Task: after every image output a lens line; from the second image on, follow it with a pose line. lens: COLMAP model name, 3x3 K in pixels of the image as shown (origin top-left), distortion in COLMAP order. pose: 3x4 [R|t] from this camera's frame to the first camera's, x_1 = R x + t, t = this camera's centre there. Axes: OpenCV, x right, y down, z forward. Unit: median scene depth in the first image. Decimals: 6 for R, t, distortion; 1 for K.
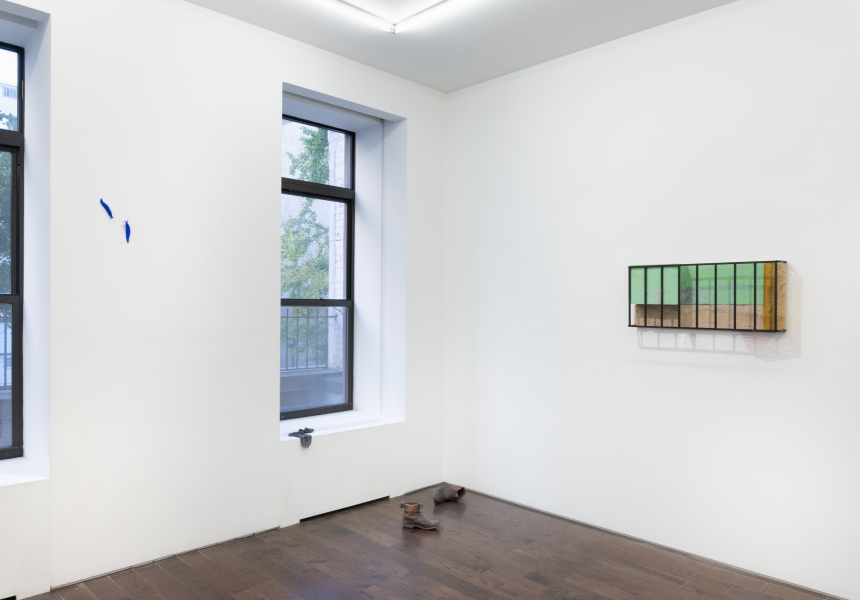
lens RADIAL K [[639.8, 0, 430.6], [0, 639.8, 310.7], [0, 0, 1]] dist [0.004238, -0.000139]
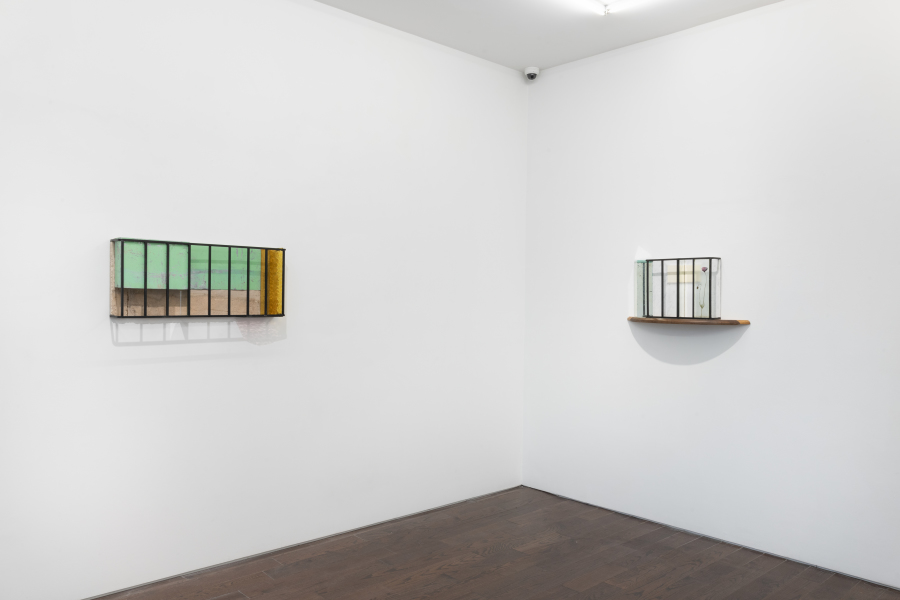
lens RADIAL K [[691.3, 0, 450.0], [0, 691.3, 300.0], [0, 0, 1]] dist [0.005298, 0.001127]
pose [[0.031631, -0.019407, 0.999311, -0.534918], [-0.006448, 0.999787, 0.019620, -0.016097], [-0.999479, -0.007064, 0.031499, 0.623644]]
